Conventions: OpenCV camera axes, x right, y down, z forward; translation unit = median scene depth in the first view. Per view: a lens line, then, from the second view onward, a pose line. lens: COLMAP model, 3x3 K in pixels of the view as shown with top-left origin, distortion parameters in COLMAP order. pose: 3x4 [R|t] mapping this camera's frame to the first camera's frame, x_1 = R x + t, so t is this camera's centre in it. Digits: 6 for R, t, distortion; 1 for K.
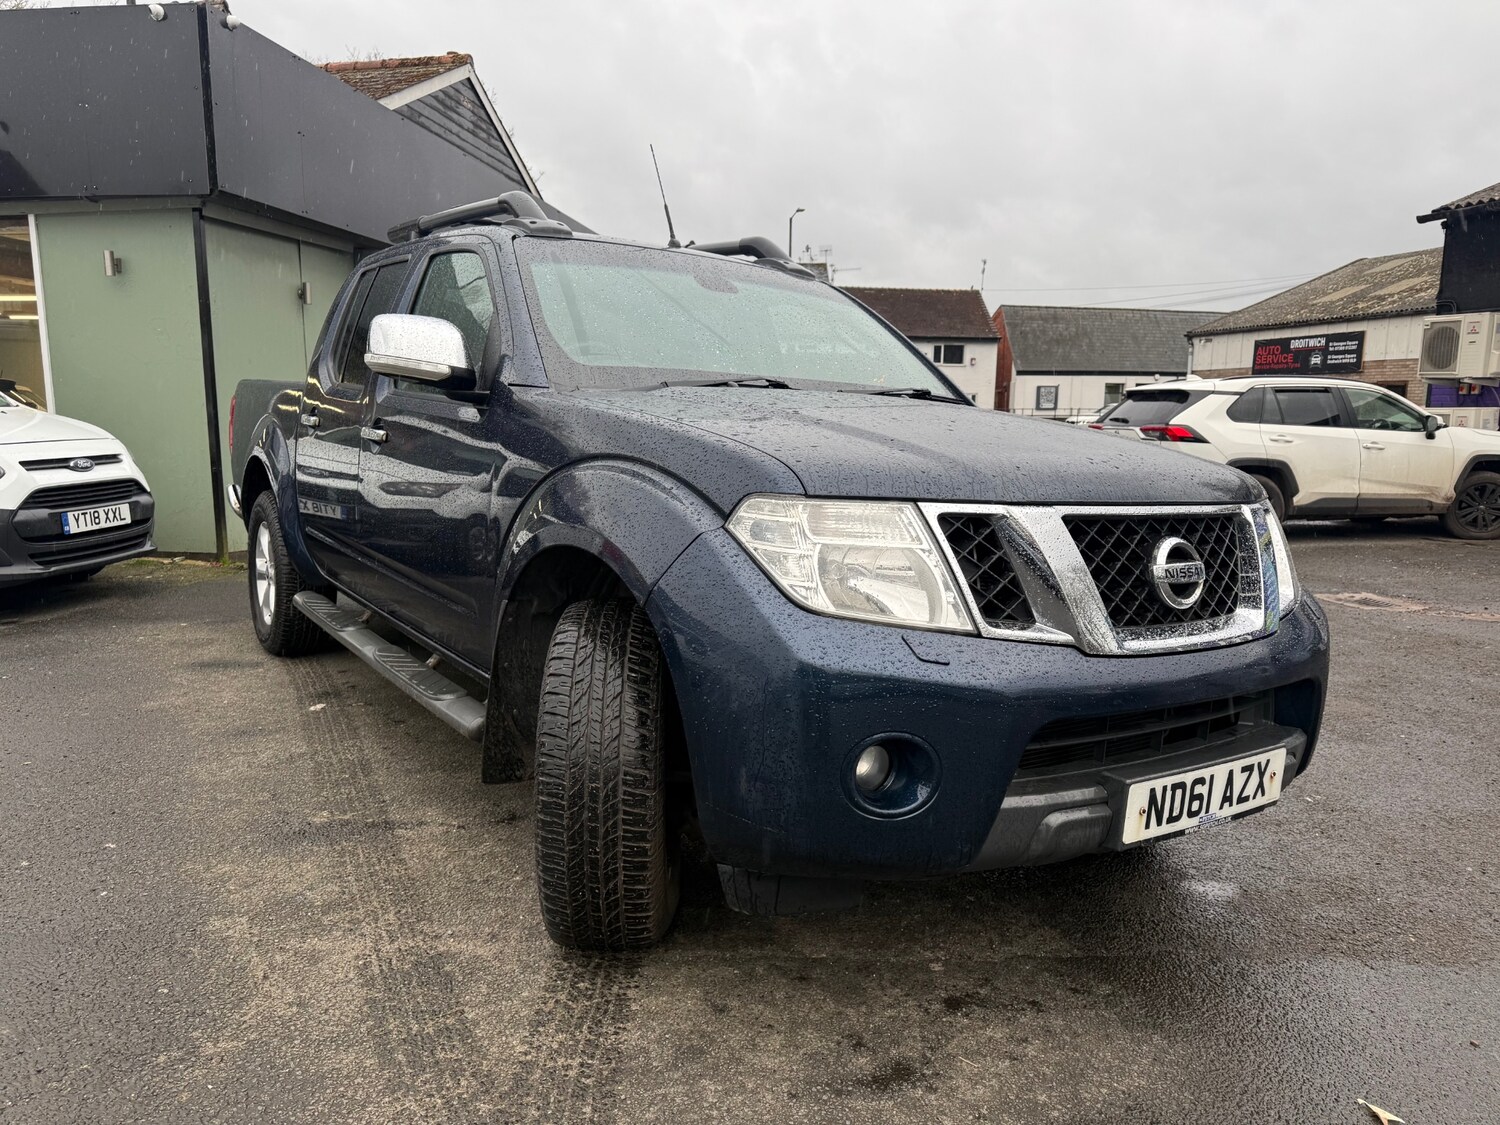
lens RADIAL K [[1054.5, 0, 756.2], [0, 1054.5, 561.0], [0, 0, 1]] dist [0.069871, -0.086967]
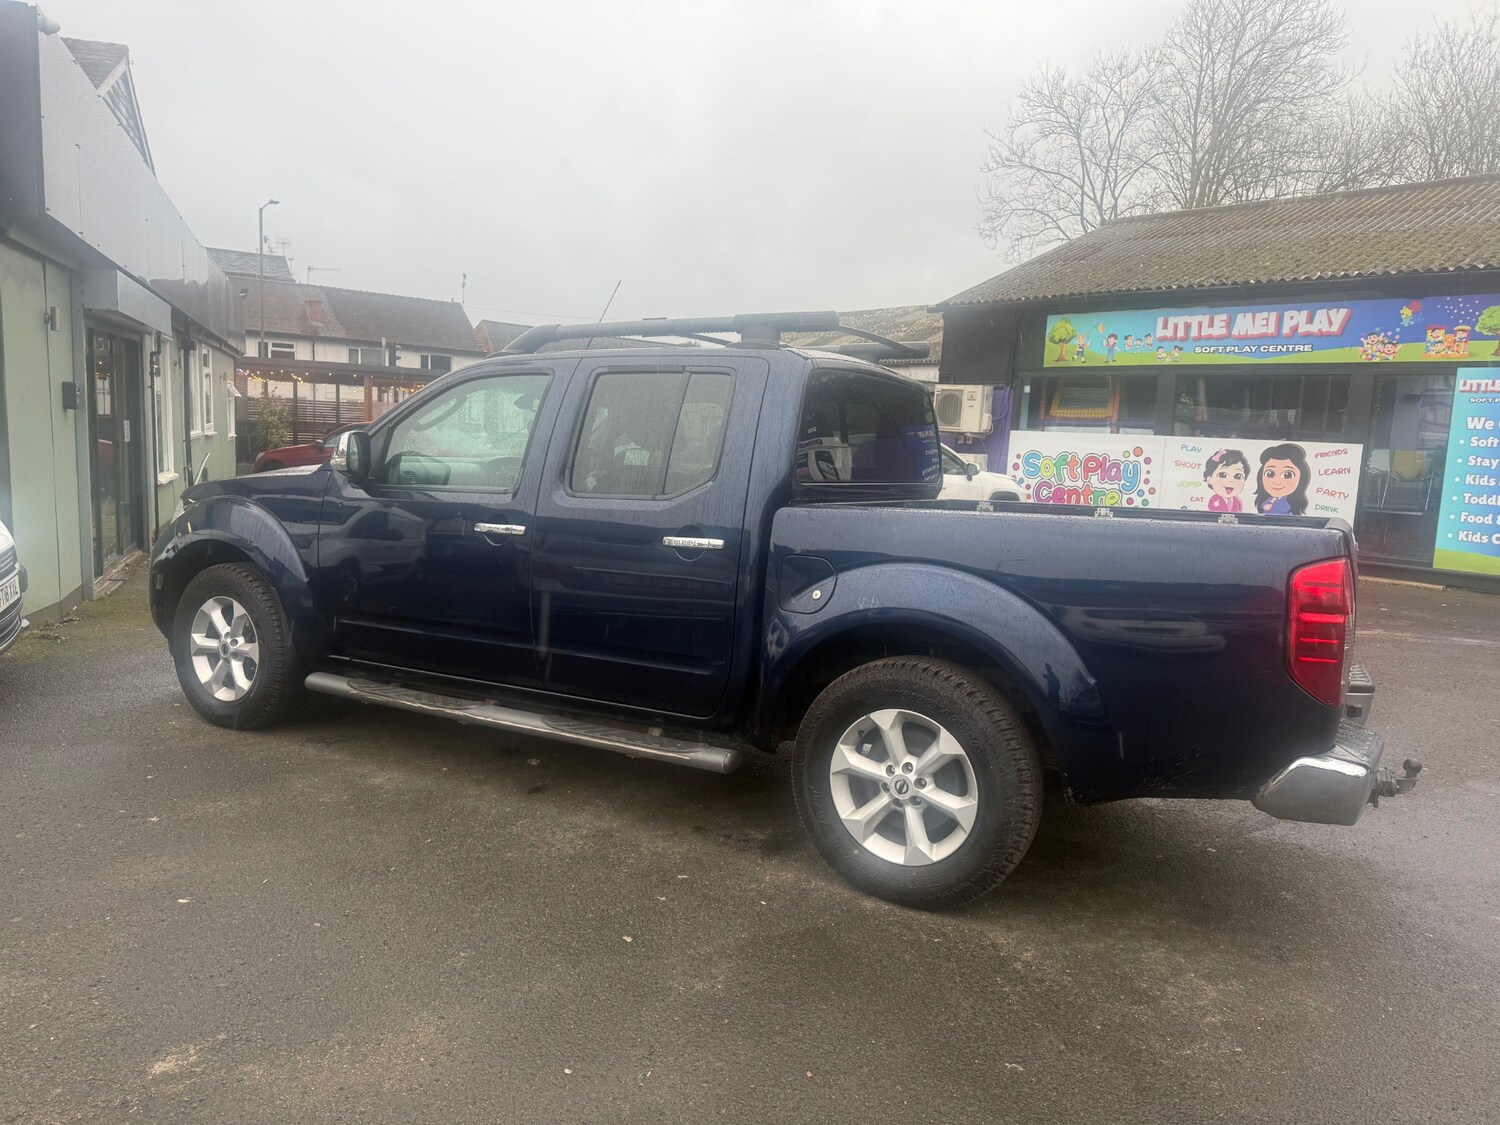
lens RADIAL K [[1052.6, 0, 743.6], [0, 1052.6, 559.0], [0, 0, 1]] dist [0.050508, -0.066595]
pose [[0.872574, -0.030814, 0.487509, -0.275807], [0.034272, 0.999411, 0.001828, -0.025923], [-0.487278, 0.015113, 0.873116, -0.031753]]
